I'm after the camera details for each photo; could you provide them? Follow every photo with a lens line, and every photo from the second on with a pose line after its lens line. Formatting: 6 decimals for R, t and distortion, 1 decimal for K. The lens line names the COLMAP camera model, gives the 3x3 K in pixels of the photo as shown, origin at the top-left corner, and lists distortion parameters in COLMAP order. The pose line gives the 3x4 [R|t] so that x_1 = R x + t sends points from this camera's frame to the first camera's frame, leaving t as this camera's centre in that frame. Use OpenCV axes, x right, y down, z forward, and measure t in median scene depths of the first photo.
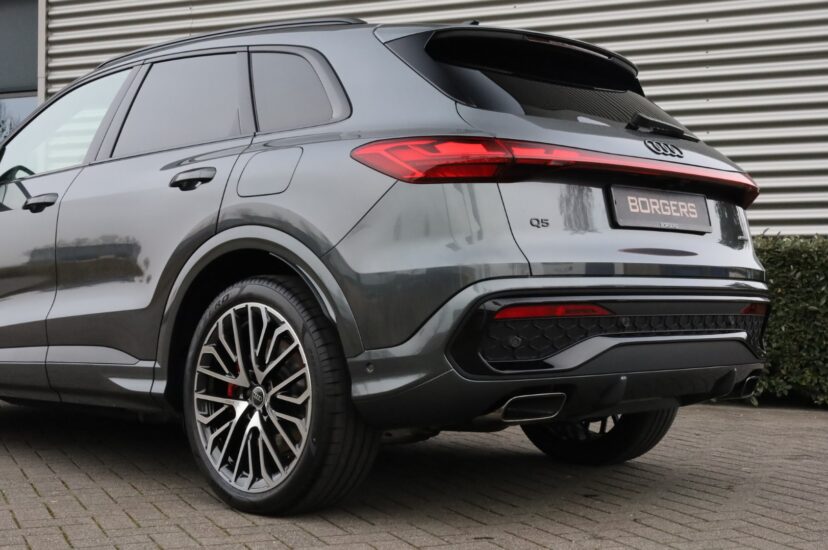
lens RADIAL K [[1221.7, 0, 414.0], [0, 1221.7, 275.0], [0, 0, 1]] dist [-0.003154, -0.007020]
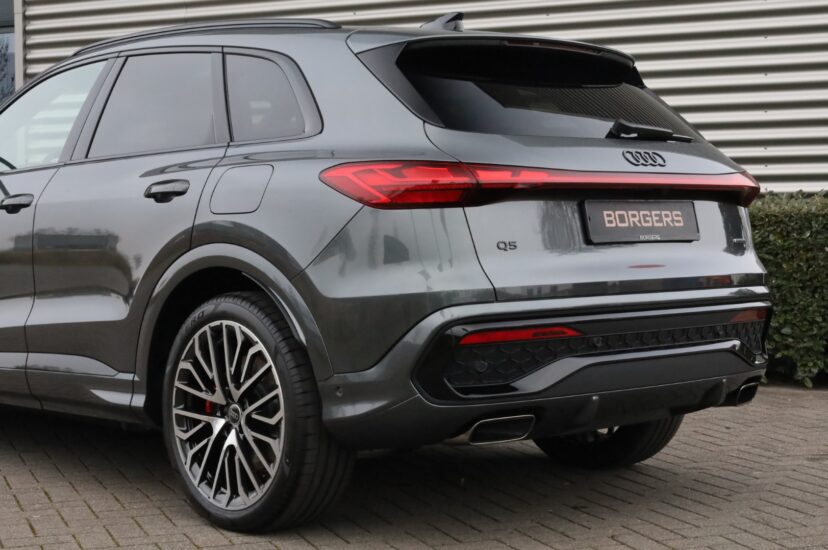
lens RADIAL K [[1491.2, 0, 414.0], [0, 1491.2, 275.0], [0, 0, 1]] dist [-0.026659, -0.018336]
pose [[0.998999, -0.009788, -0.043650, 0.072587], [0.012220, 0.998366, 0.055816, -0.079734], [0.043033, -0.056293, 0.997486, -0.199942]]
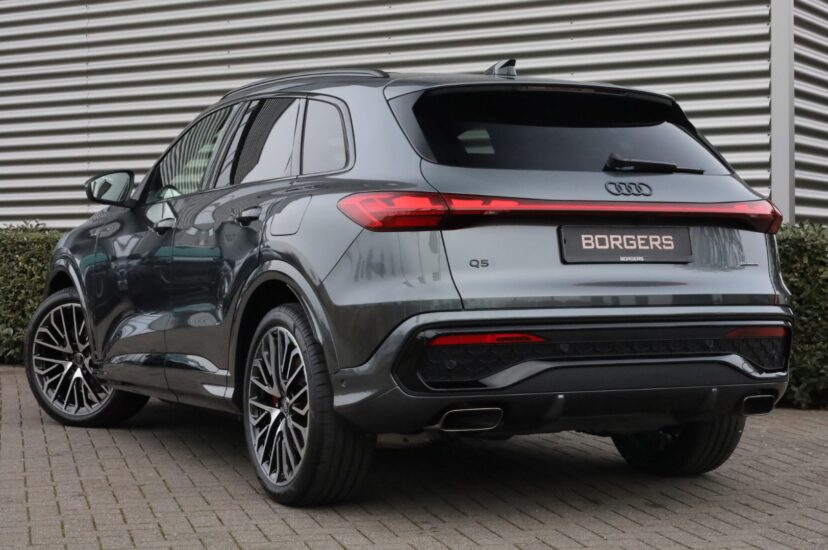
lens RADIAL K [[1704.8, 0, 414.0], [0, 1704.8, 275.0], [0, 0, 1]] dist [-0.075883, -0.199738]
pose [[0.948968, 0.002138, -0.315364, 0.509623], [0.007754, 0.999517, 0.030109, -0.074001], [0.315276, -0.031018, 0.948493, -0.524075]]
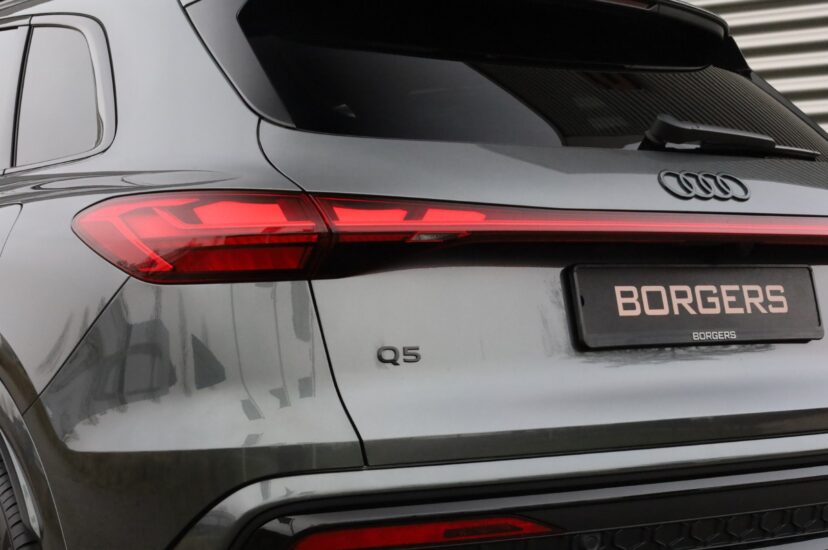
lens RADIAL K [[1553.3, 0, 414.0], [0, 1553.3, 275.0], [0, 0, 1]] dist [-0.006102, 0.012669]
pose [[0.980404, -0.013150, -0.196560, 0.214783], [0.015404, 0.999832, 0.009943, -0.074829], [0.196396, -0.012776, 0.980441, 0.334587]]
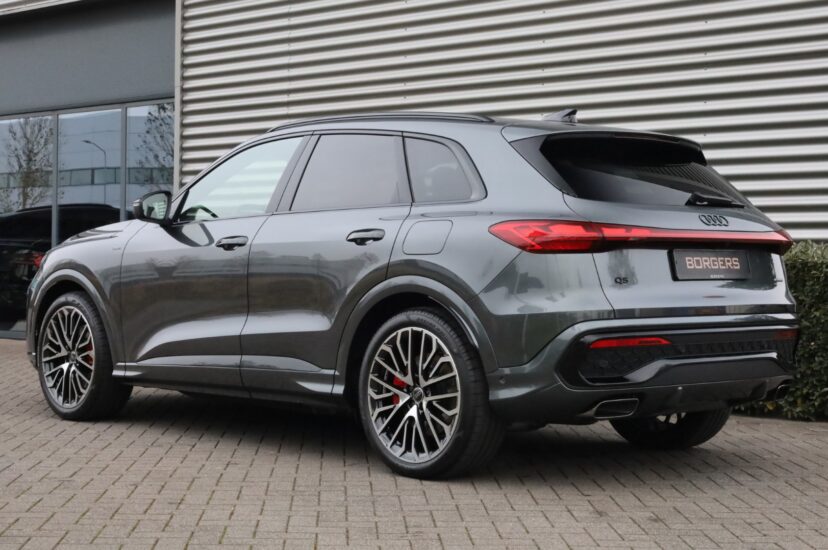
lens RADIAL K [[1495.3, 0, 414.0], [0, 1495.3, 275.0], [0, 0, 1]] dist [-0.021234, -0.025561]
pose [[0.999095, 0.006167, -0.042091, -0.060851], [-0.004882, 0.999521, 0.030554, -0.092223], [0.042260, -0.030320, 0.998646, -0.694300]]
